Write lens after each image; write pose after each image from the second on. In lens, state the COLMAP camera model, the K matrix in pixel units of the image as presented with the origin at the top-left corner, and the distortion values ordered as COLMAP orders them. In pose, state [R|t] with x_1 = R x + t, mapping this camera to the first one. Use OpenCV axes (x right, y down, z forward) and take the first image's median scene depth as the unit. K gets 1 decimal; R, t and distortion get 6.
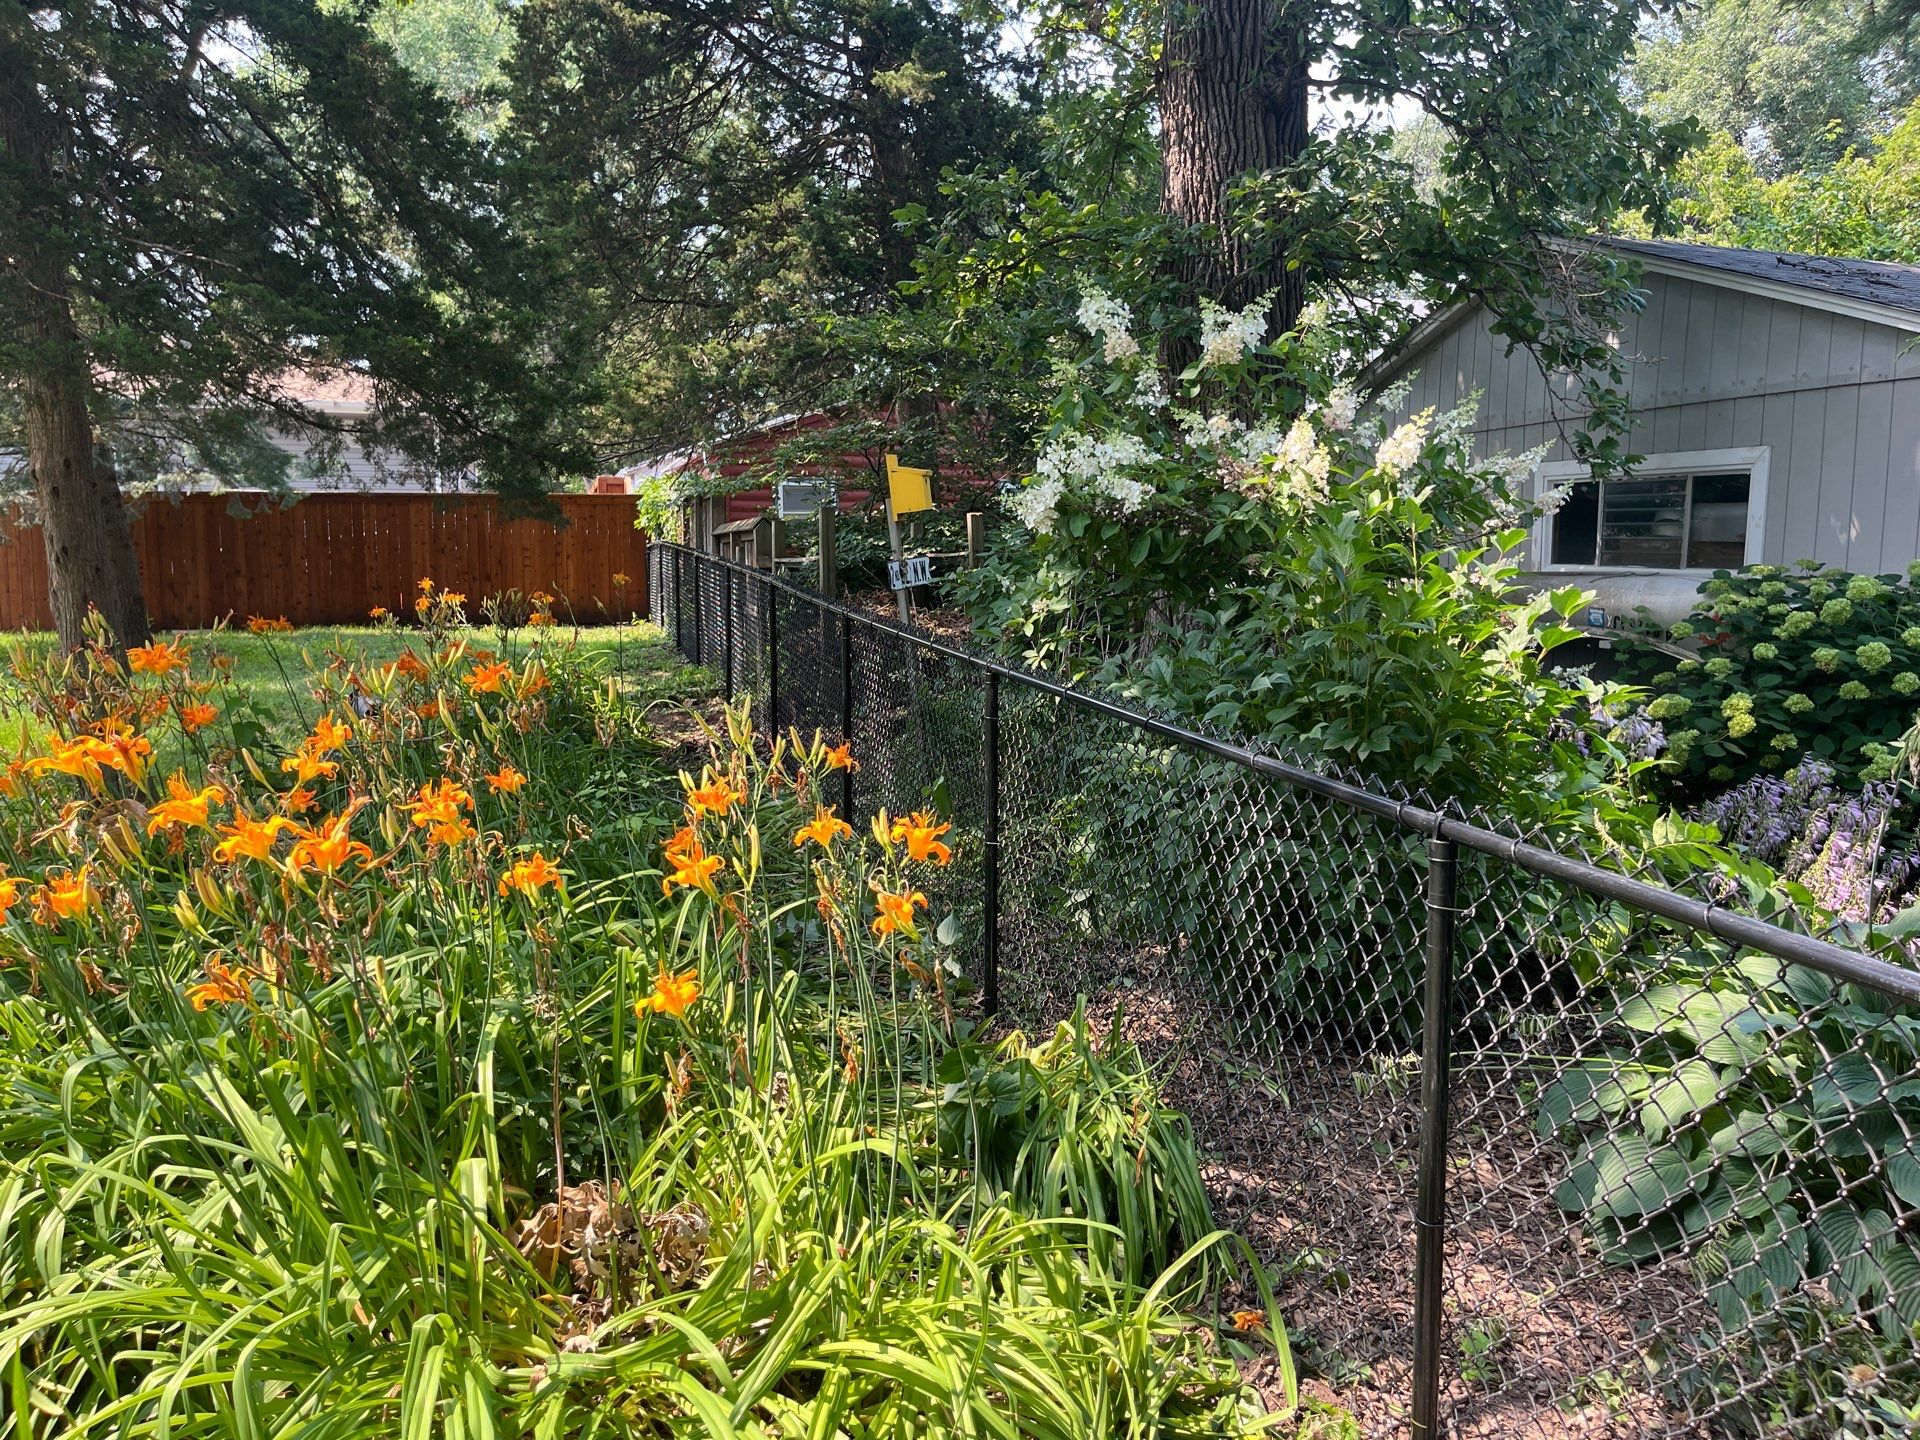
lens RADIAL K [[1479.7, 0, 960.0], [0, 1479.7, 720.0], [0, 0, 1]] dist [0.067876, -0.086604]
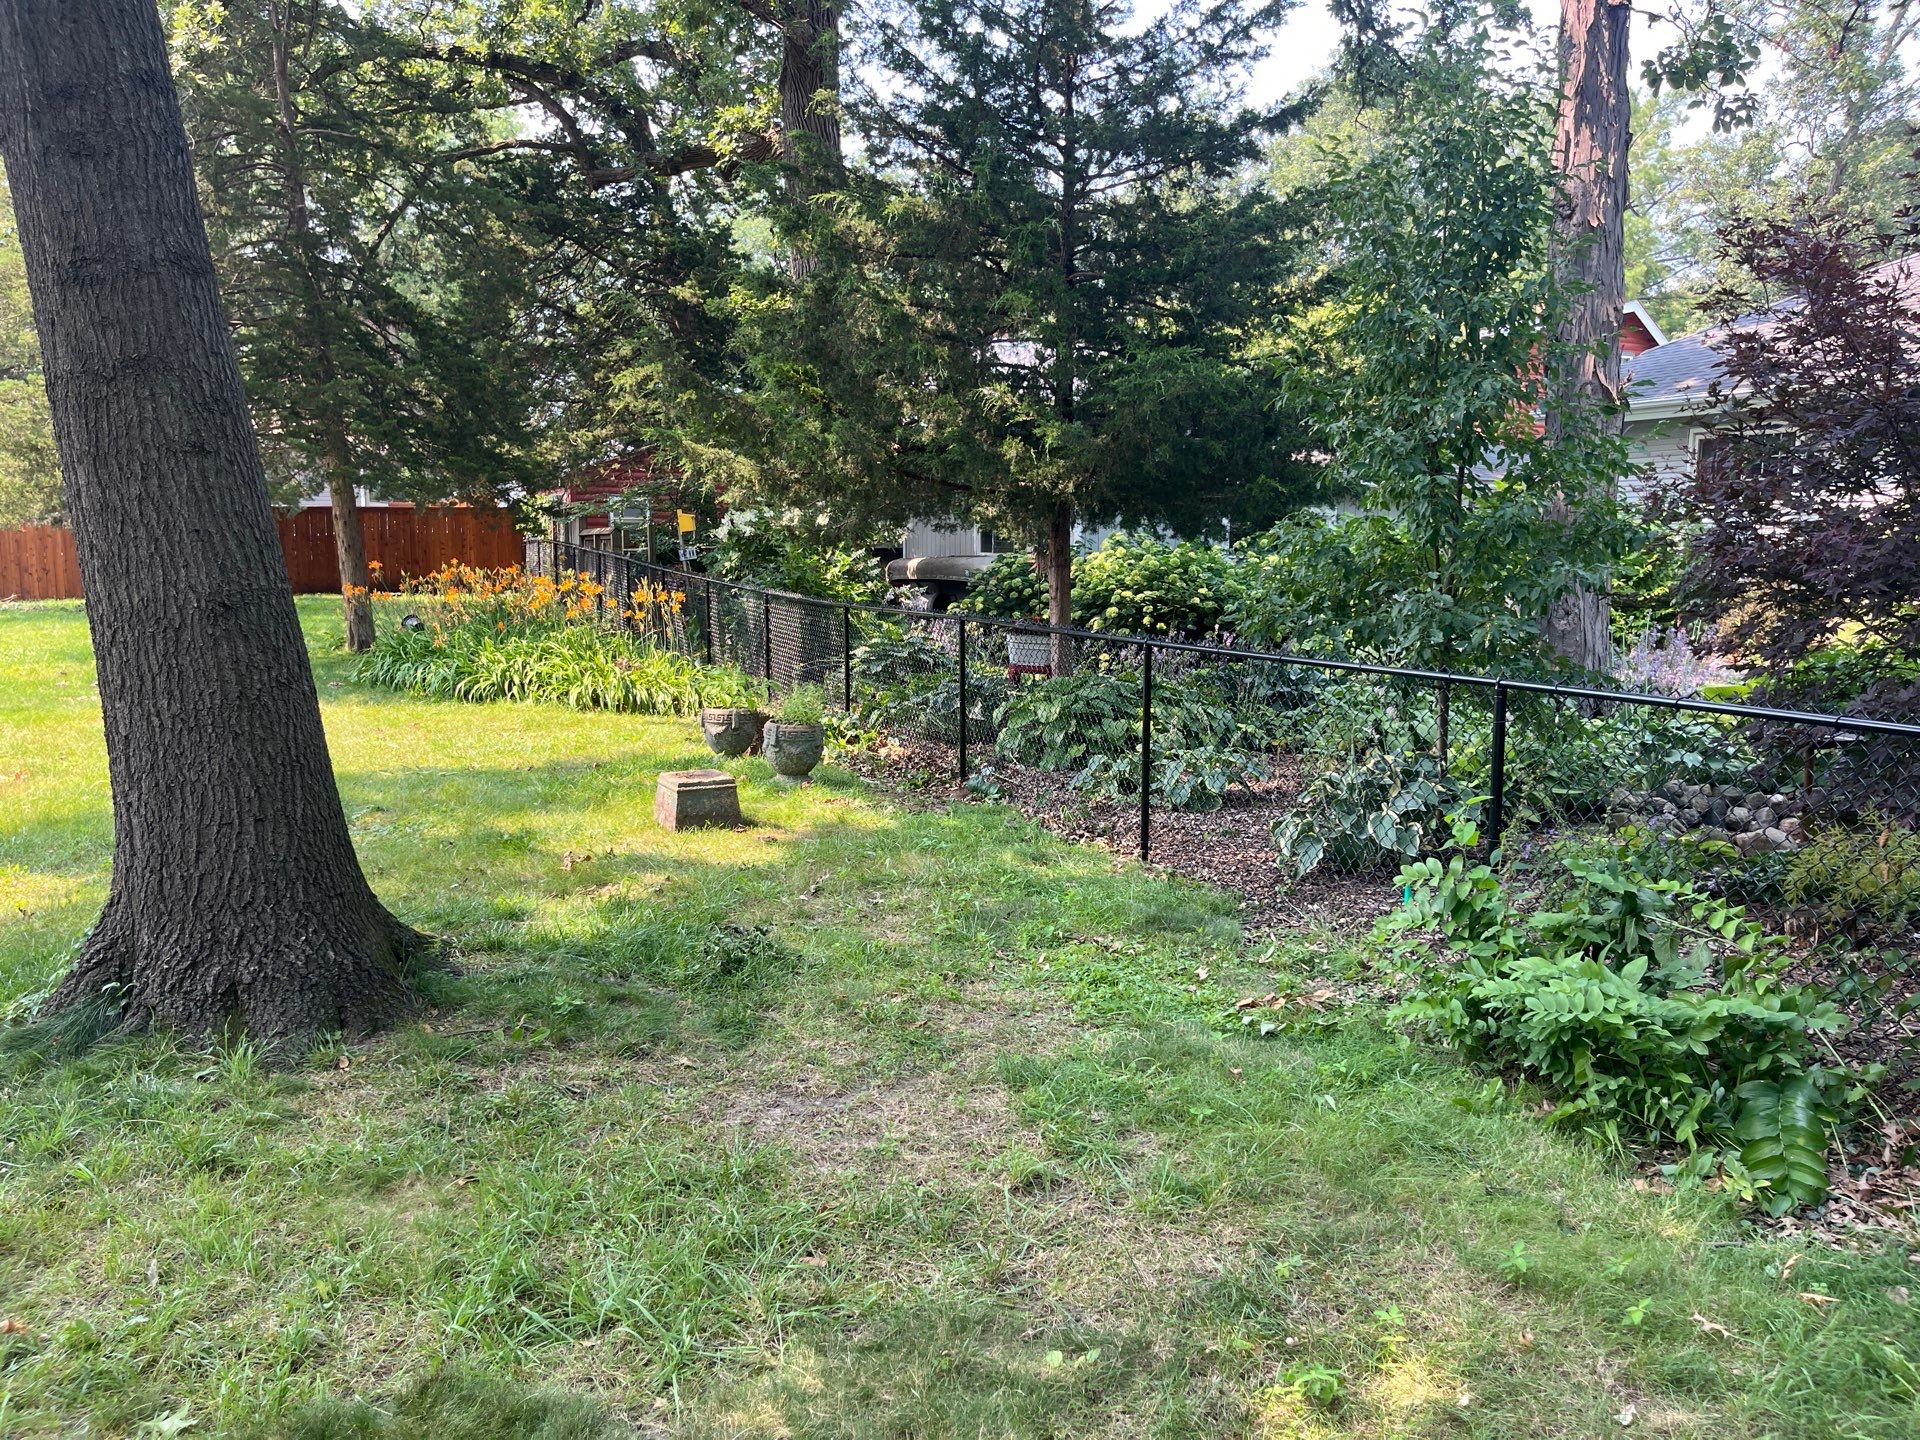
lens RADIAL K [[1479.7, 0, 960.0], [0, 1479.7, 720.0], [0, 0, 1]] dist [0.067876, -0.086604]
pose [[0.991847, -0.015370, 0.126504, 0.106027], [0.014628, 0.999870, 0.006793, 0.178406], [-0.126592, -0.004887, 0.991943, -1.630817]]
